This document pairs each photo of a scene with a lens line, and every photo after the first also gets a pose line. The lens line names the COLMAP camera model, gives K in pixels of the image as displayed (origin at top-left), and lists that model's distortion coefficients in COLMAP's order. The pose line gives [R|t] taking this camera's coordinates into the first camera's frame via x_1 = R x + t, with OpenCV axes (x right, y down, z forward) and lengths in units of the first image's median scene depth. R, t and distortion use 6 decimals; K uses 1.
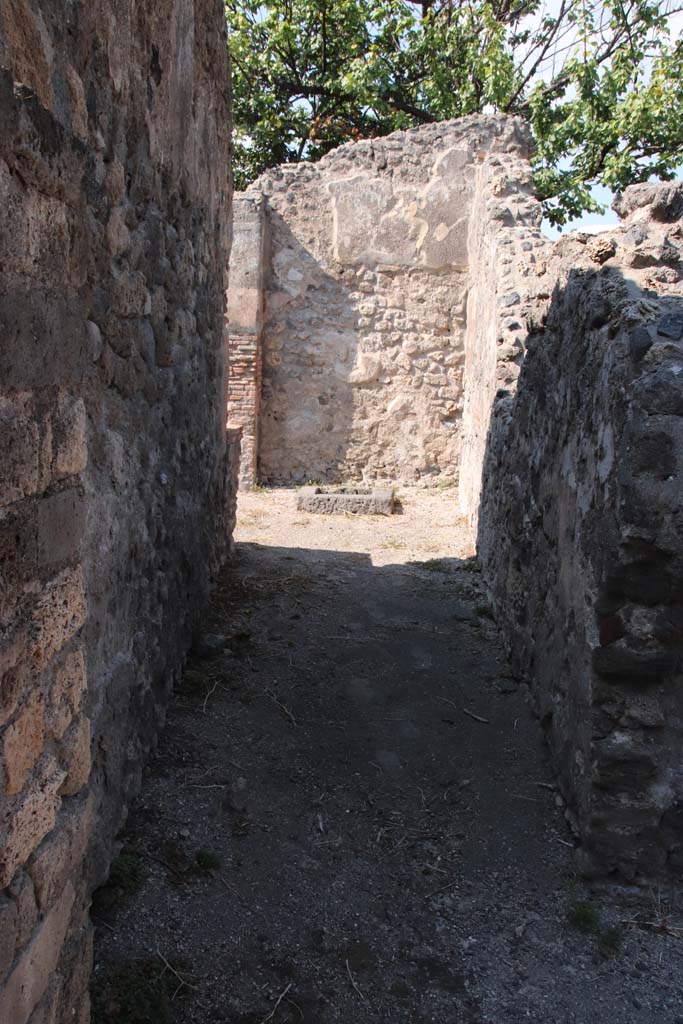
lens RADIAL K [[866.6, 0, 341.5], [0, 866.6, 512.0], [0, 0, 1]] dist [-0.138422, 0.154668]
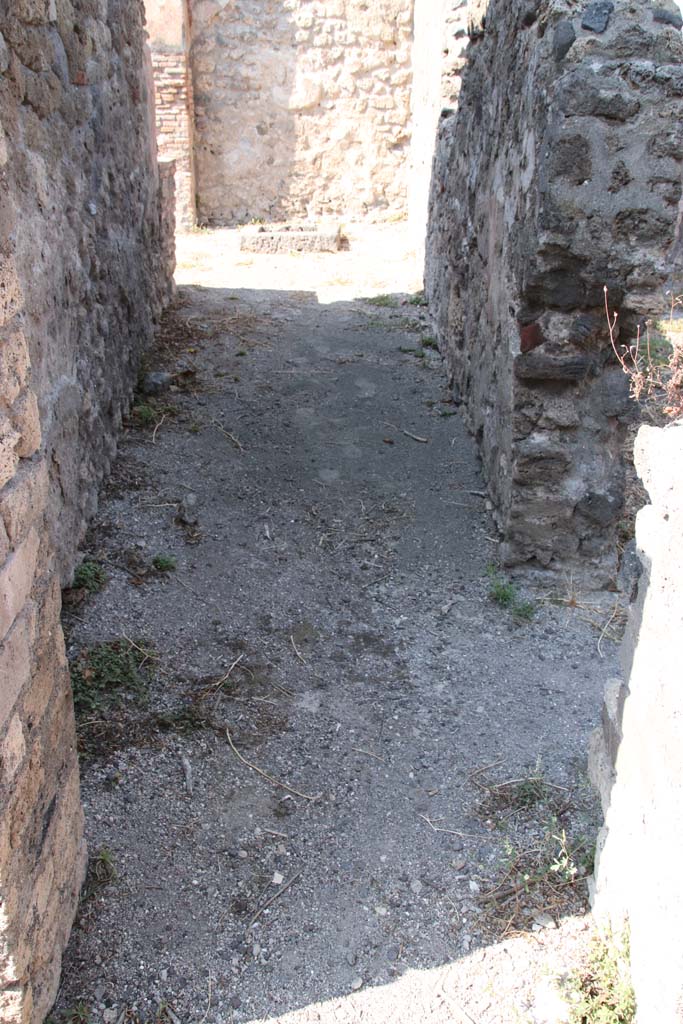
lens RADIAL K [[901.4, 0, 341.5], [0, 901.4, 512.0], [0, 0, 1]] dist [-0.123505, 0.197506]
pose [[0.998288, -0.045662, 0.036562, 0.026918], [0.034187, 0.962602, 0.268753, 0.034514], [-0.047467, -0.267043, 0.962515, -0.090635]]
